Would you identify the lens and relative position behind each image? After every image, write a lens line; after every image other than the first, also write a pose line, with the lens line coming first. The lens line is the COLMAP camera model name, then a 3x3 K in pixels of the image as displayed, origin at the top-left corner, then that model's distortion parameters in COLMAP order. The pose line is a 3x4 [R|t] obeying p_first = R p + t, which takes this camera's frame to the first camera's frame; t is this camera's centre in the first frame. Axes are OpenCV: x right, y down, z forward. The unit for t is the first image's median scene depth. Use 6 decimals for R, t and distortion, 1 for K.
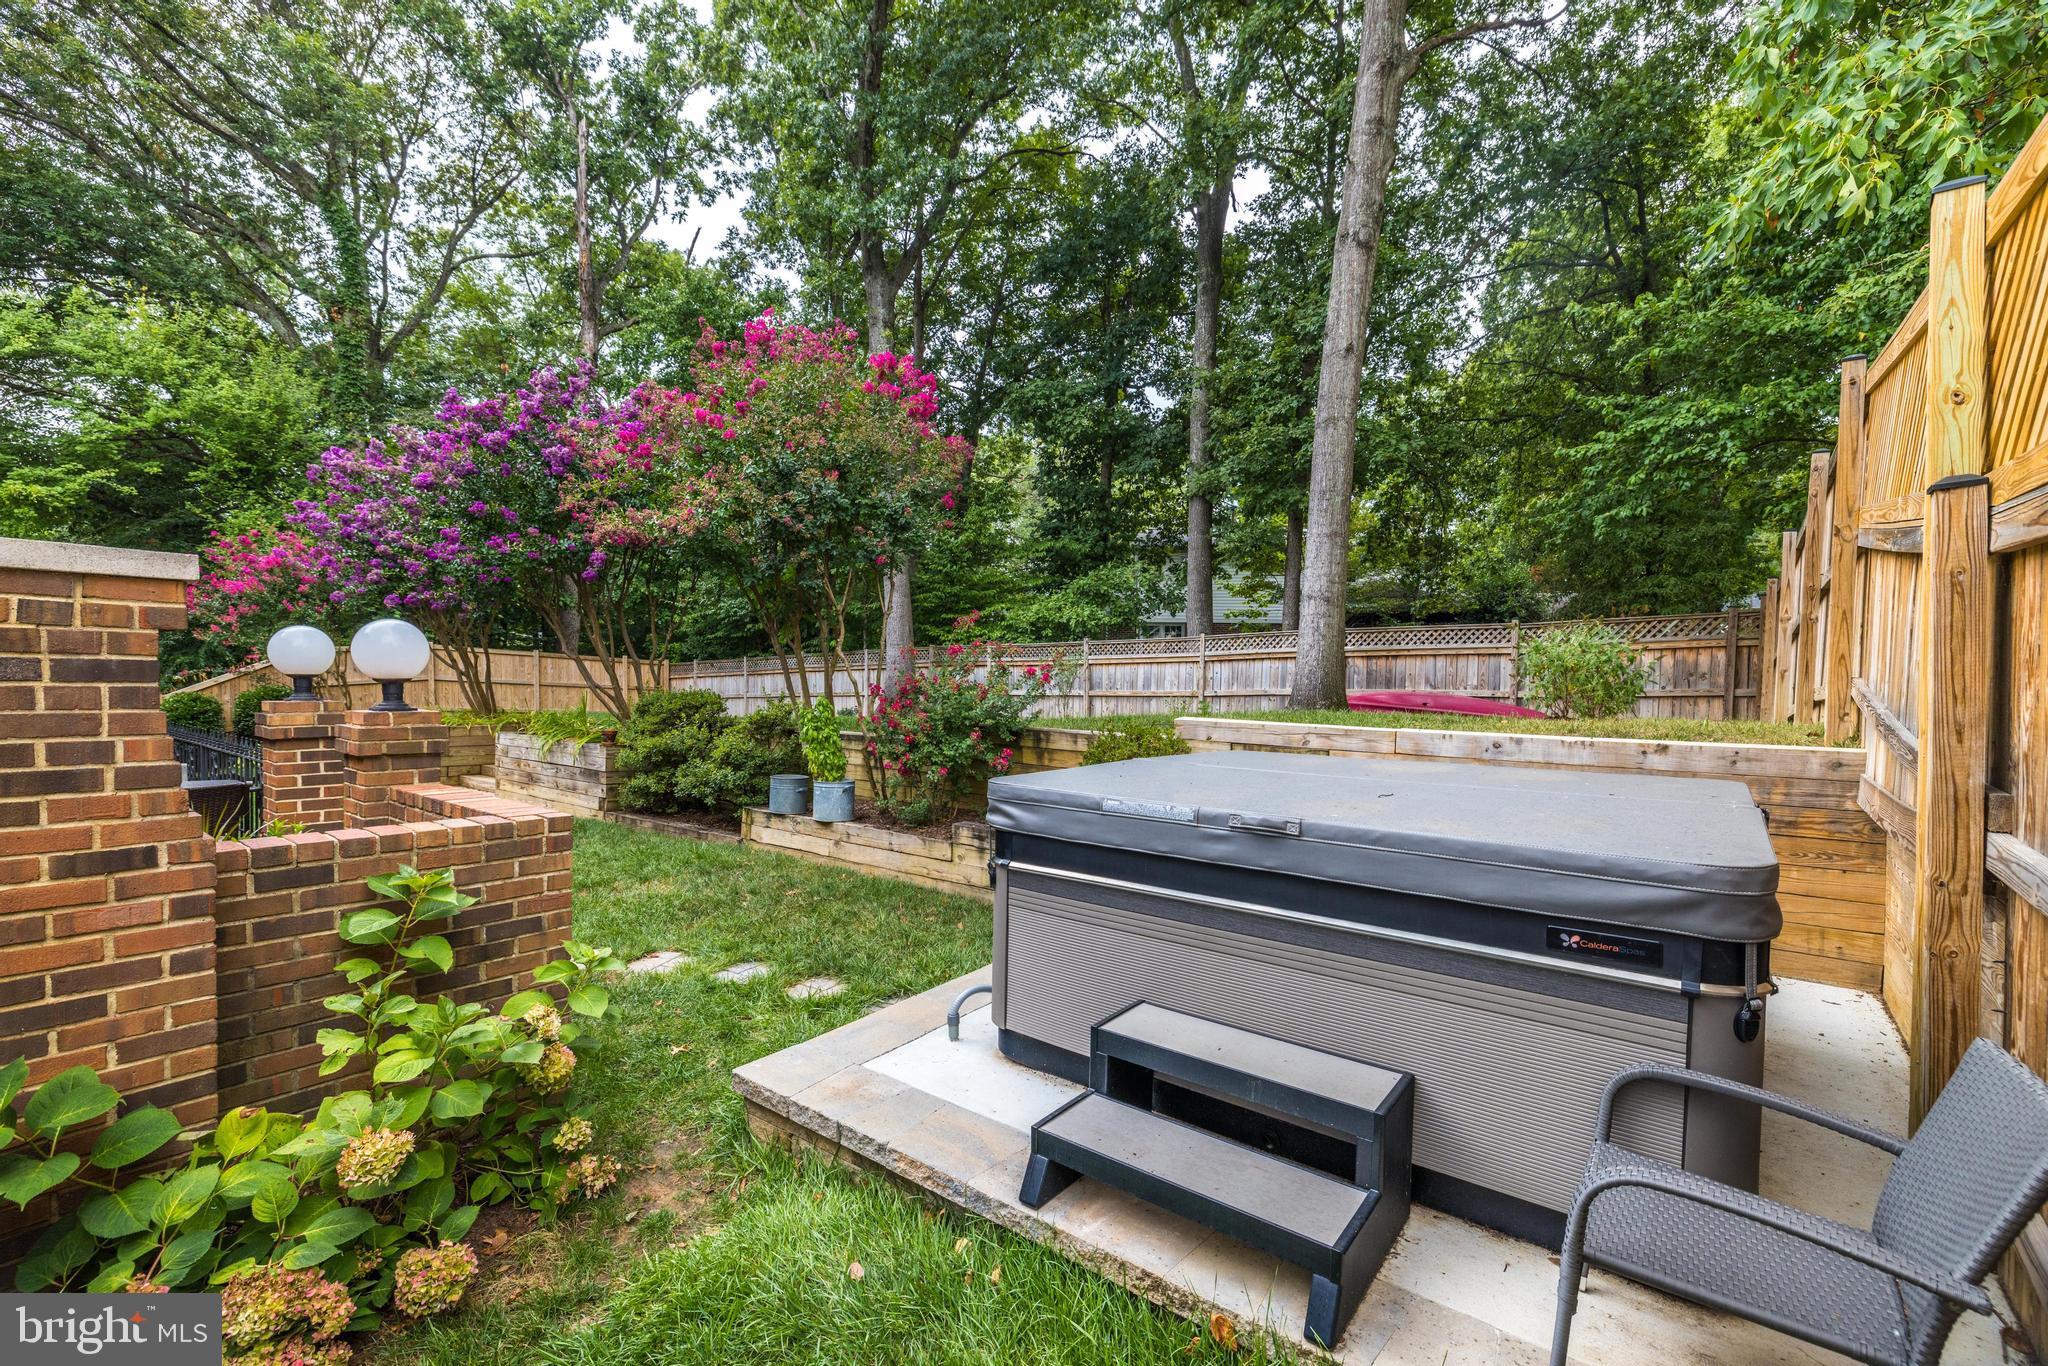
lens RADIAL K [[874.6, 0, 1035.1], [0, 874.6, 704.3], [0, 0, 1]] dist [0.001526, 0.000735]
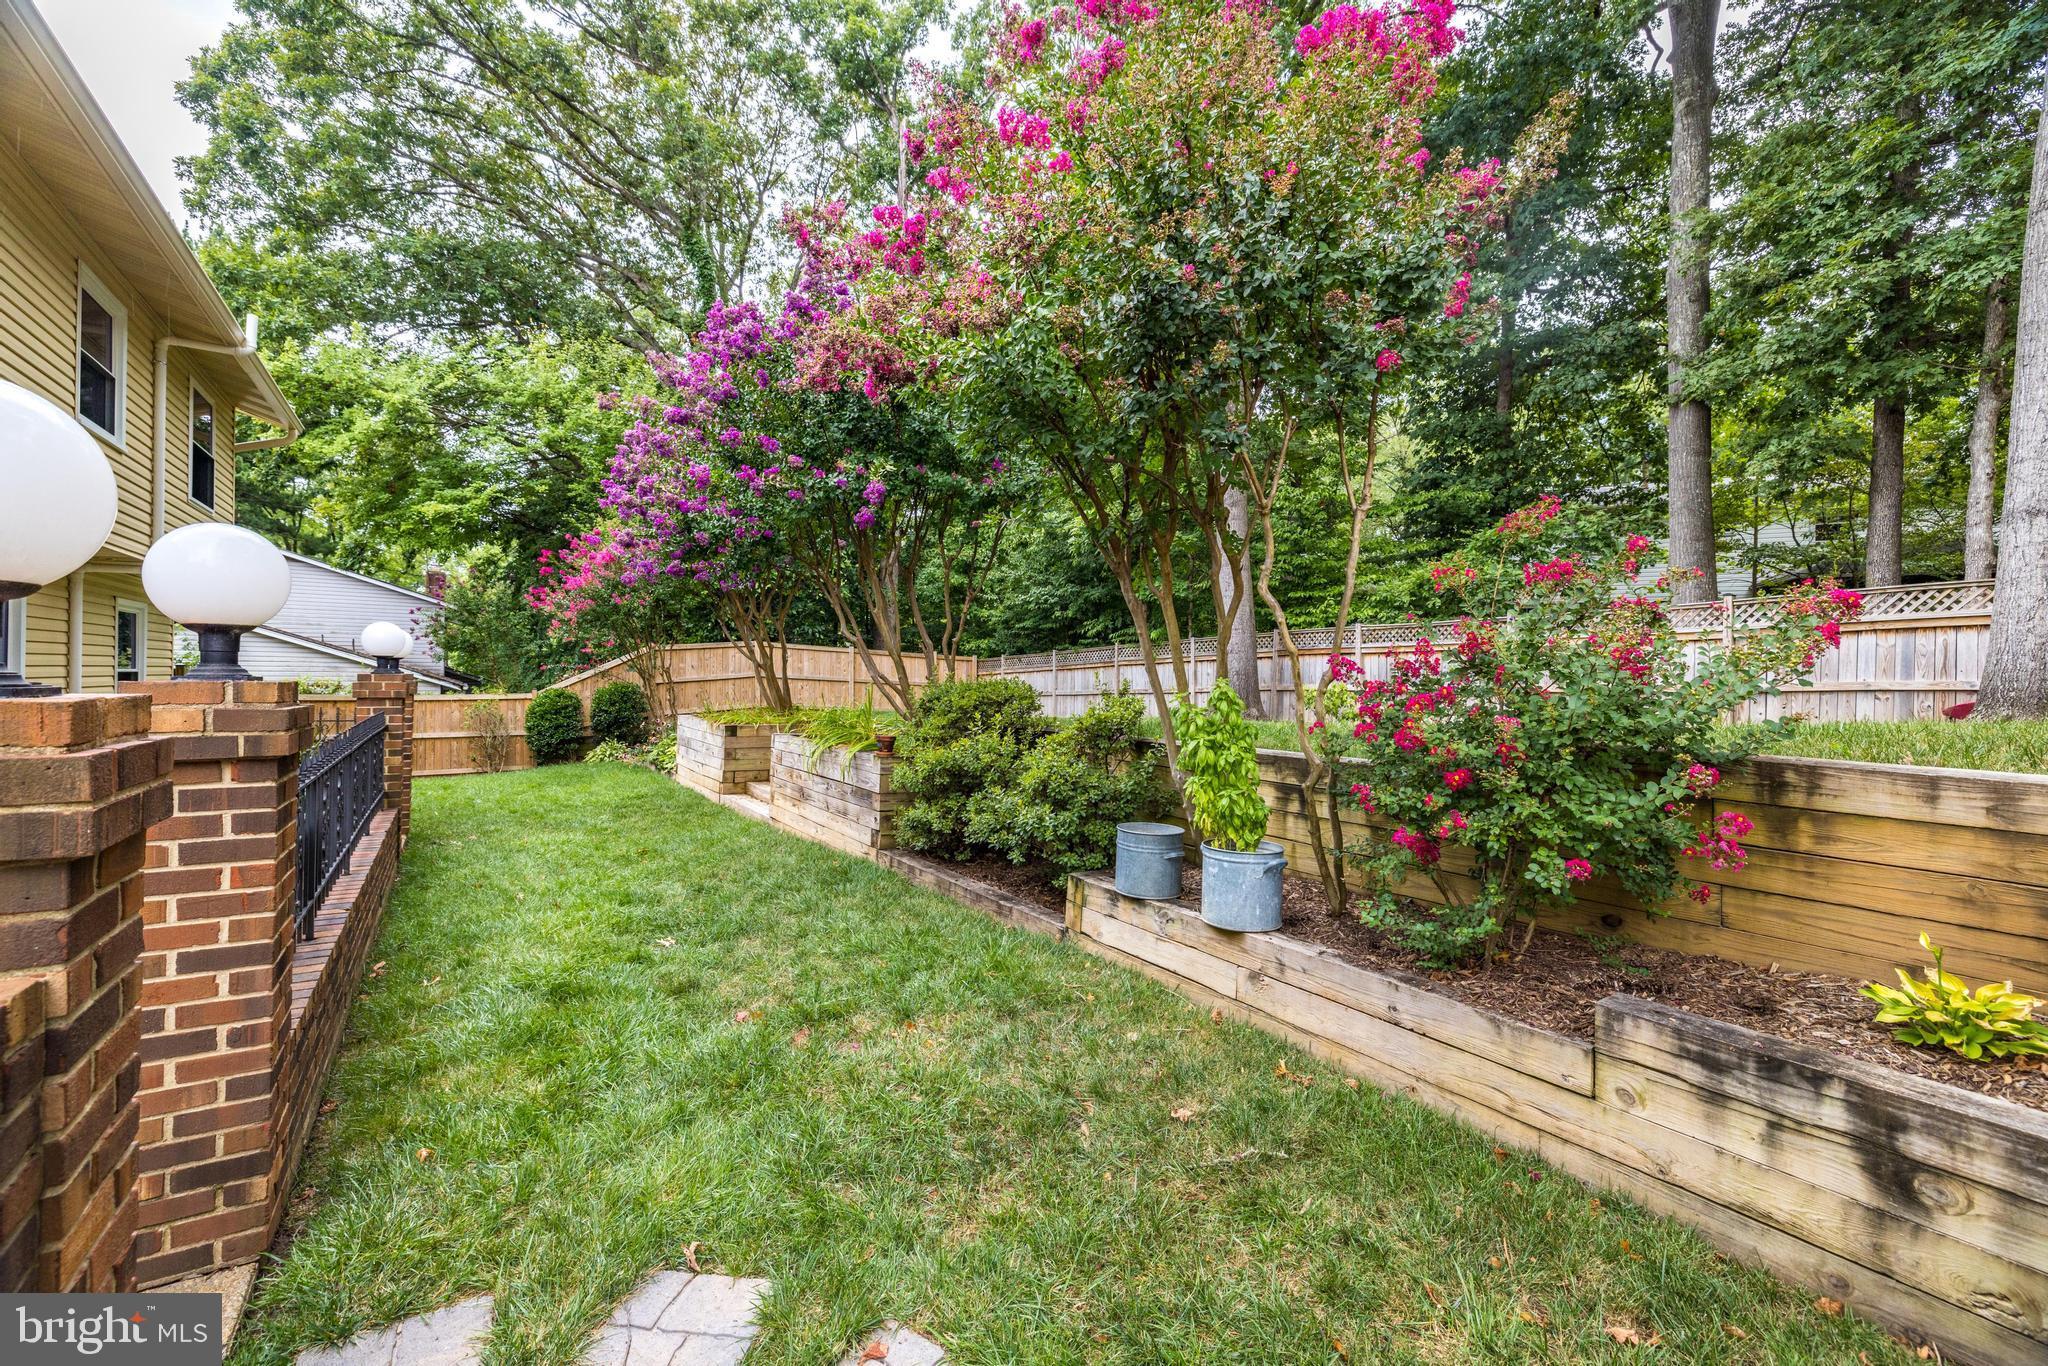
lens RADIAL K [[870.5, 0, 1024.0], [0, 870.5, 683.0], [0, 0, 1]] dist [-0.001806, -0.000698]
pose [[0.939874, -0.002772, -0.341511, -0.144775], [-0.005728, 0.999698, -0.023880, 0.003329], [0.341474, 0.024400, 0.939574, 0.390557]]
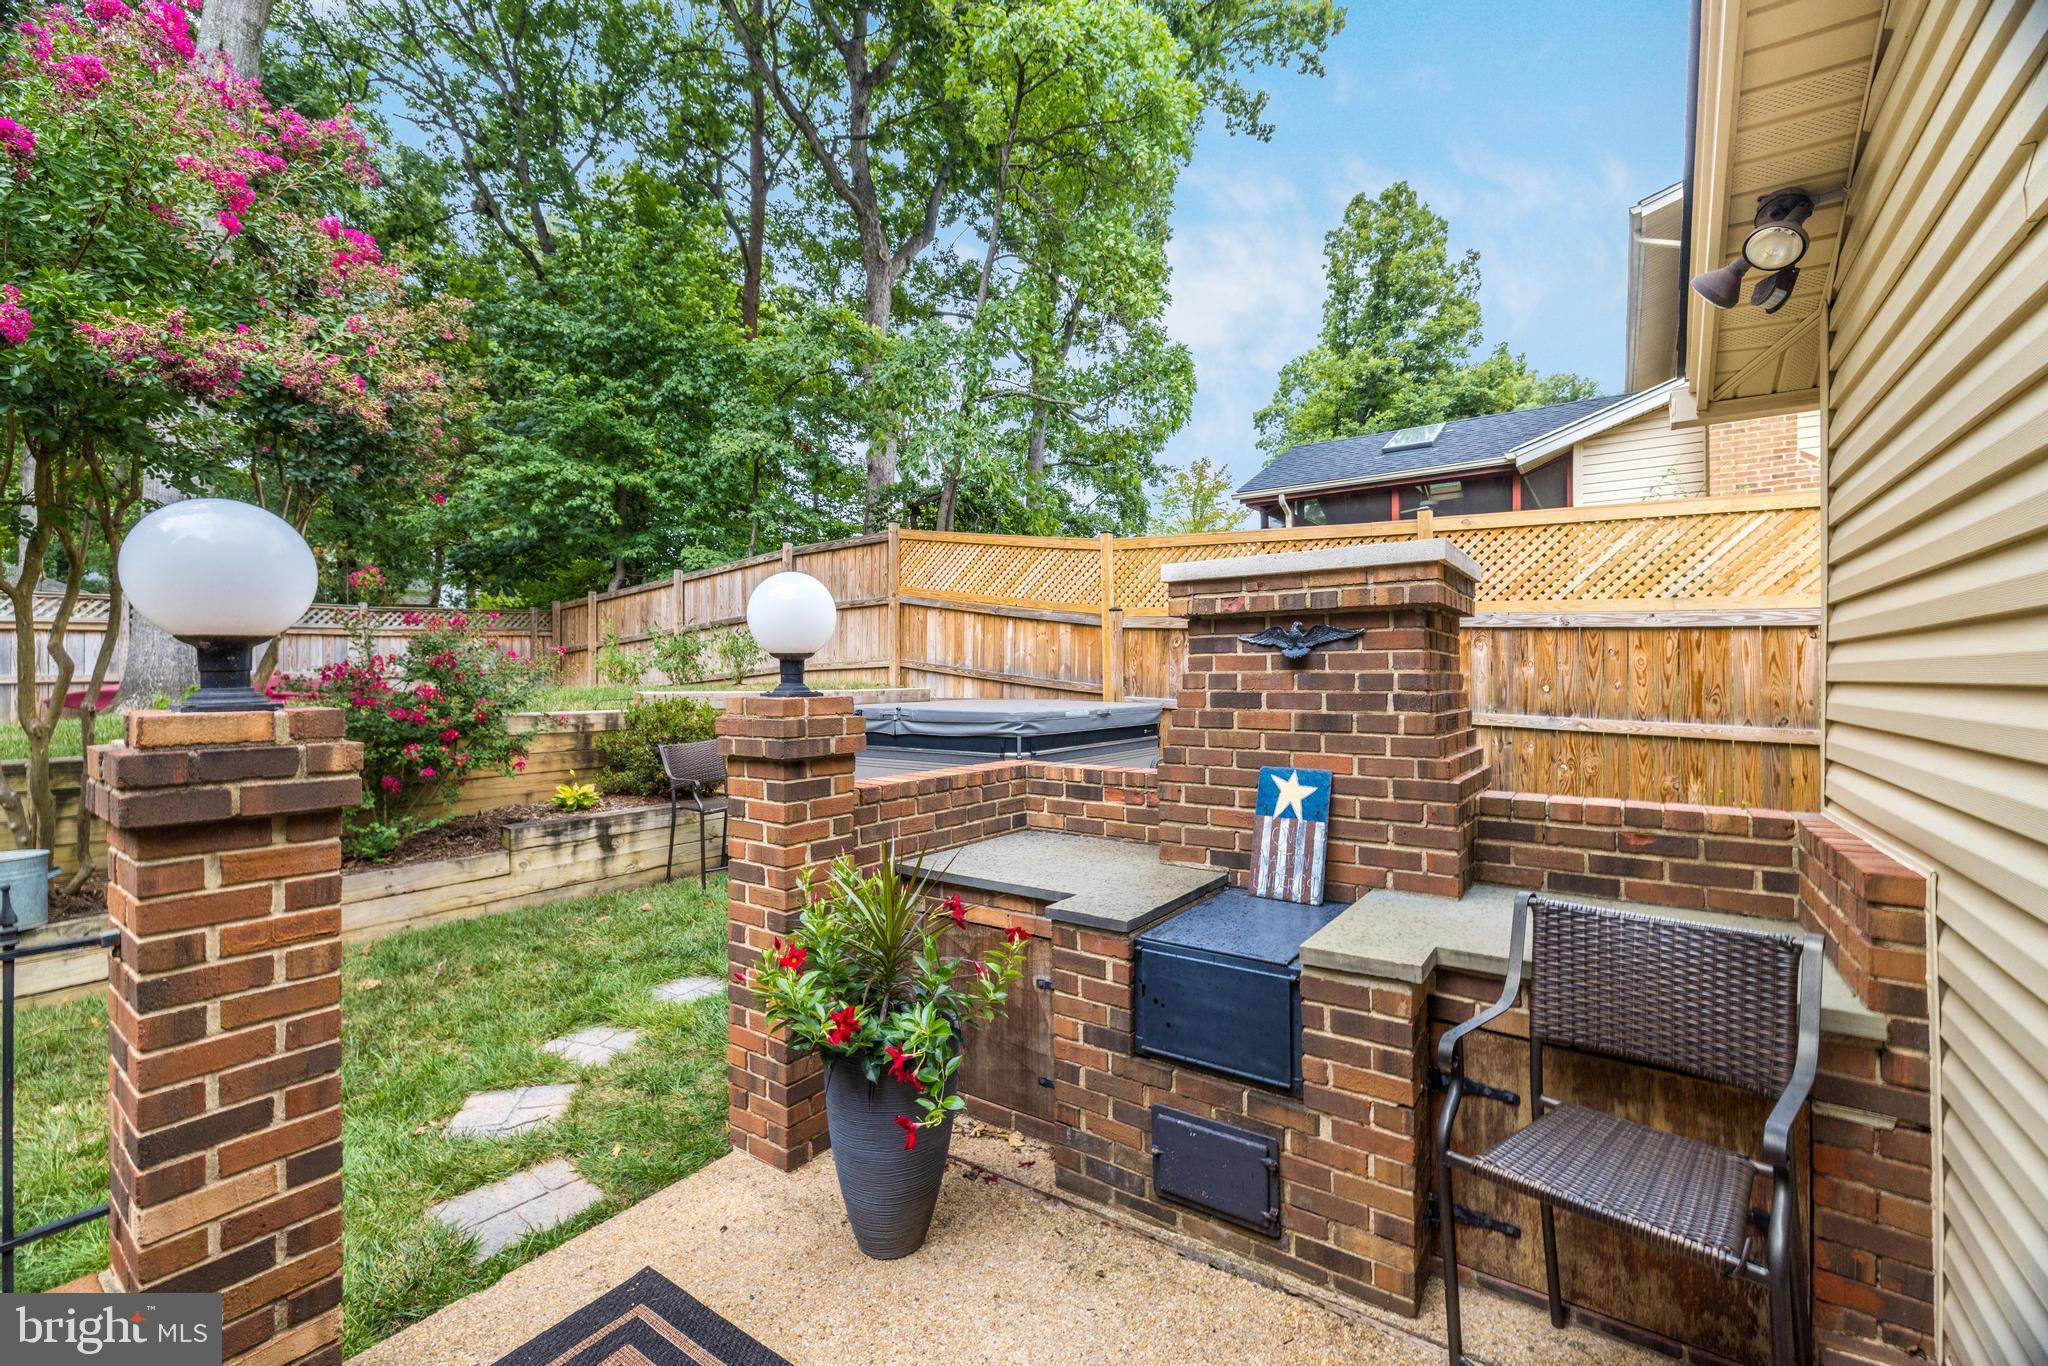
lens RADIAL K [[870.5, 0, 1024.0], [0, 870.5, 683.0], [0, 0, 1]] dist [-0.001806, -0.000698]
pose [[-0.038581, -0.029483, 0.998820, -0.691933], [0.030157, 0.999075, 0.030656, -0.012948], [-0.998800, 0.031304, -0.037657, 0.376085]]
